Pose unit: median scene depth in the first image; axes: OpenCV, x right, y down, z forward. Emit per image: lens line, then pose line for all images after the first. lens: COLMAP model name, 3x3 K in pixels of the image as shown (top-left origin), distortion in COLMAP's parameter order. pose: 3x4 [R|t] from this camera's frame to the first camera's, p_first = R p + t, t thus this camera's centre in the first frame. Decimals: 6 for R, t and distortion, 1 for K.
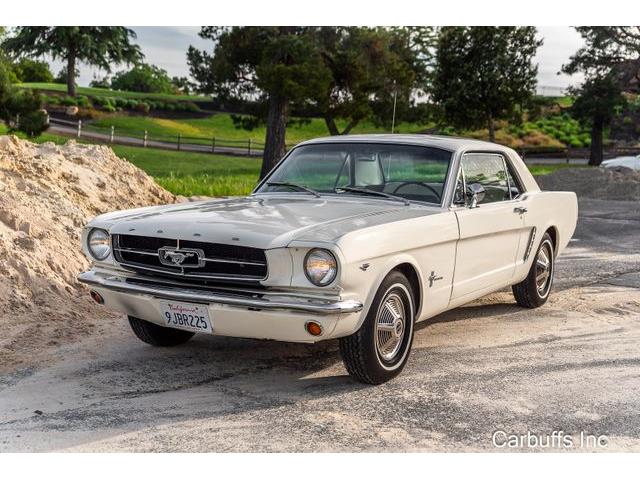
lens RADIAL K [[906.0, 0, 320.0], [0, 906.0, 240.0], [0, 0, 1]] dist [0.008563, -0.000150]
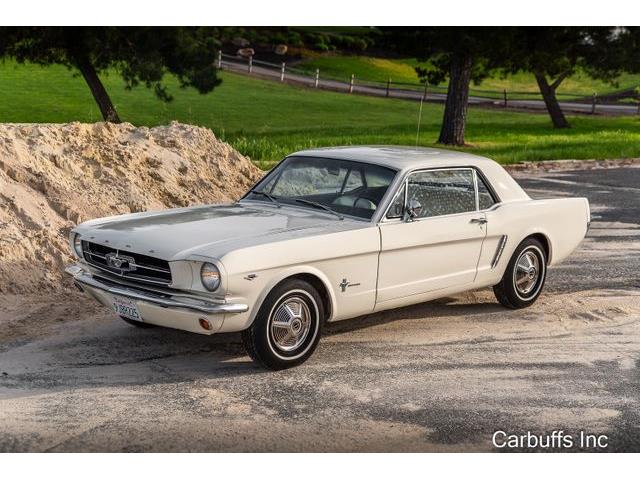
lens RADIAL K [[1050.2, 0, 346.0], [0, 1050.2, 240.6], [0, 0, 1]] dist [-0.006595, 0.039555]
pose [[0.975007, 0.040666, -0.218421, 0.363528], [-0.030502, 0.998298, 0.049705, -0.071657], [0.220070, -0.041800, 0.974588, -0.286692]]
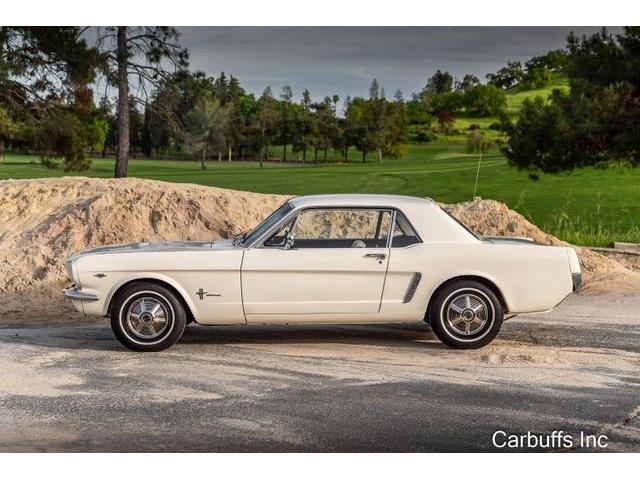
lens RADIAL K [[1012.7, 0, 320.0], [0, 1012.7, 240.0], [0, 0, 1]] dist [0.001264, 0.025730]
pose [[0.525916, 0.023658, -0.850207, 1.404927], [-0.075666, 0.996951, -0.019064, -0.024192], [0.847164, 0.074358, 0.526103, 0.244986]]
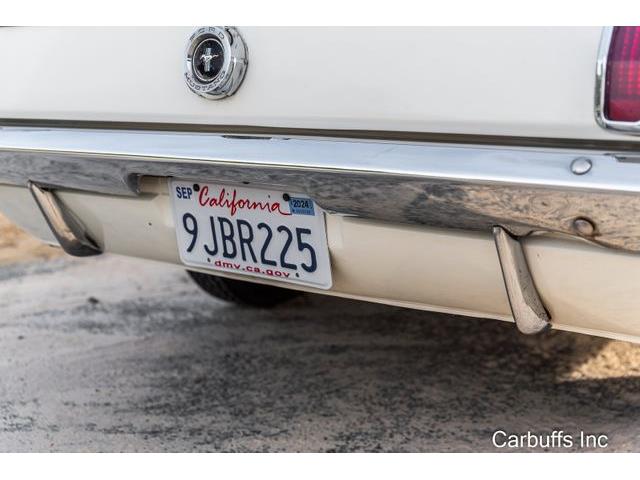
lens RADIAL K [[892.0, 0, 320.0], [0, 892.0, 240.0], [0, 0, 1]] dist [-0.001083, 0.006239]
pose [[0.935001, 0.026626, -0.353645, 0.039305], [0.013231, 0.993865, 0.109809, 0.056719], [0.354399, -0.107351, 0.928912, 0.335415]]
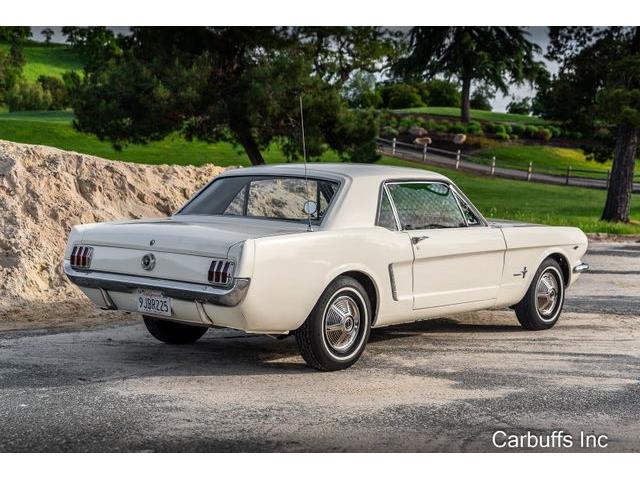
lens RADIAL K [[1117.6, 0, 344.1], [0, 1117.6, 252.0], [0, 0, 1]] dist [-0.008583, -0.009409]
pose [[0.922005, 0.036559, -0.385448, 0.566281], [-0.051716, 0.998240, -0.029024, 0.050621], [0.383708, 0.046694, 0.922273, -0.452963]]
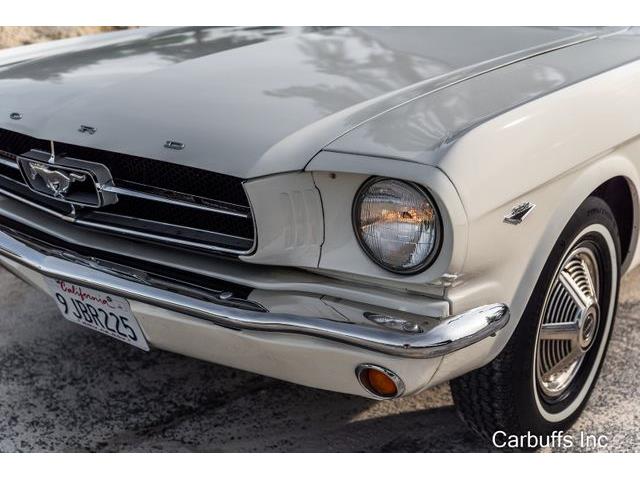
lens RADIAL K [[892.0, 0, 320.0], [0, 892.0, 240.0], [0, 0, 1]] dist [-0.001083, 0.006239]
pose [[0.991119, 0.013813, -0.132256, 0.012604], [0.016294, 0.974480, 0.223884, -0.032439], [0.131973, -0.224051, 0.965601, 0.462402]]
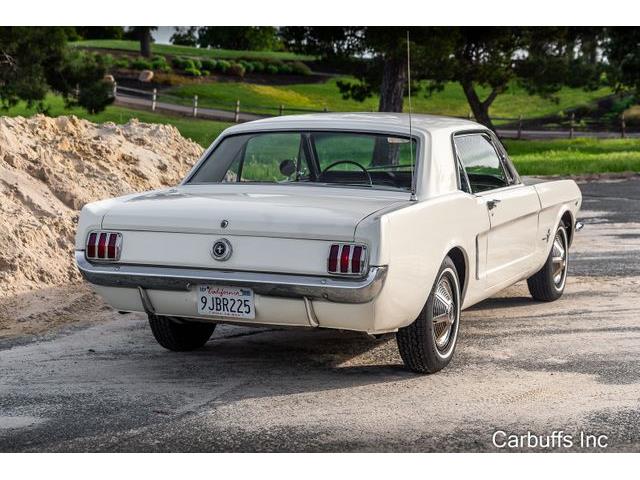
lens RADIAL K [[1249.0, 0, 337.5], [0, 1249.0, 221.3], [0, 0, 1]] dist [-0.000238, -0.035474]
pose [[0.993302, -0.001152, -0.115545, 0.144011], [-0.001260, 0.999783, -0.020805, 0.035959], [0.115544, 0.020811, 0.993084, -0.429432]]
